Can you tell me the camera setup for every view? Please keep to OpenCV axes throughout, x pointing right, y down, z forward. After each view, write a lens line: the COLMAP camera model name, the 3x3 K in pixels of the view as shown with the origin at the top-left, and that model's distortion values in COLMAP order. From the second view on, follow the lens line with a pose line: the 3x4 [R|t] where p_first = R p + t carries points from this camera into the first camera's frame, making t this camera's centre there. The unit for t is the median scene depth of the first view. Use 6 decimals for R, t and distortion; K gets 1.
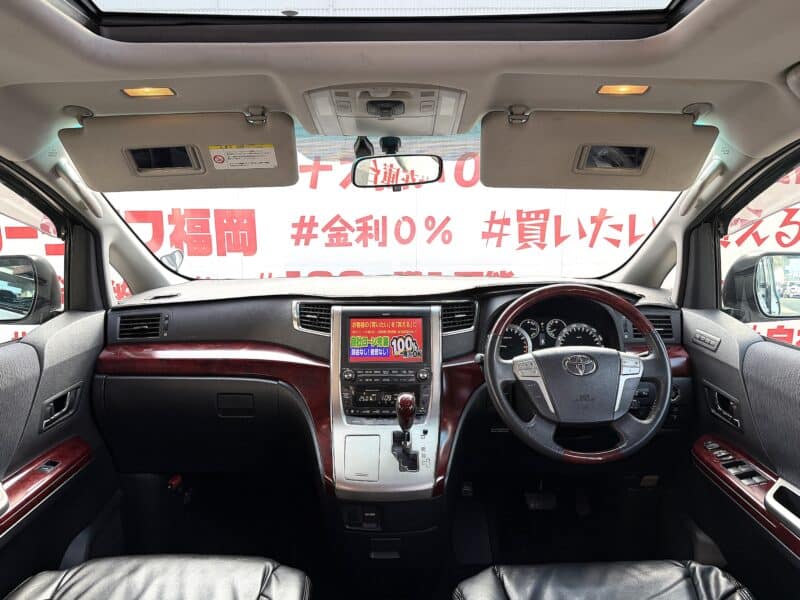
lens RADIAL K [[582.6, 0, 399.5], [0, 582.6, 299.9], [0, 0, 1]] dist [-0.000012, -0.000017]
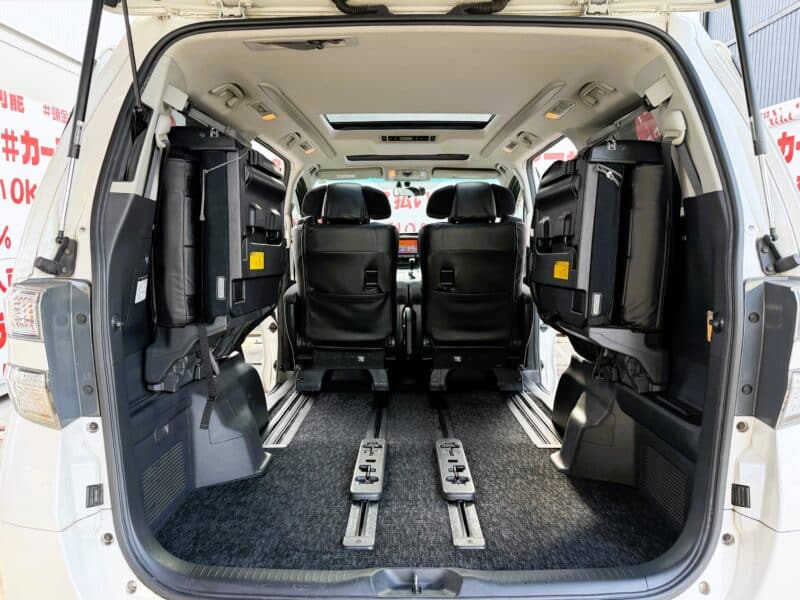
lens RADIAL K [[582.6, 0, 399.7], [0, 582.6, 300.0], [0, 0, 1]] dist [-0.000012, -0.000017]
pose [[0.999990, -0.002166, 0.003934, -0.073727], [0.002474, 0.996790, -0.080020, 0.668968], [-0.003748, 0.080029, 0.996786, -2.297036]]
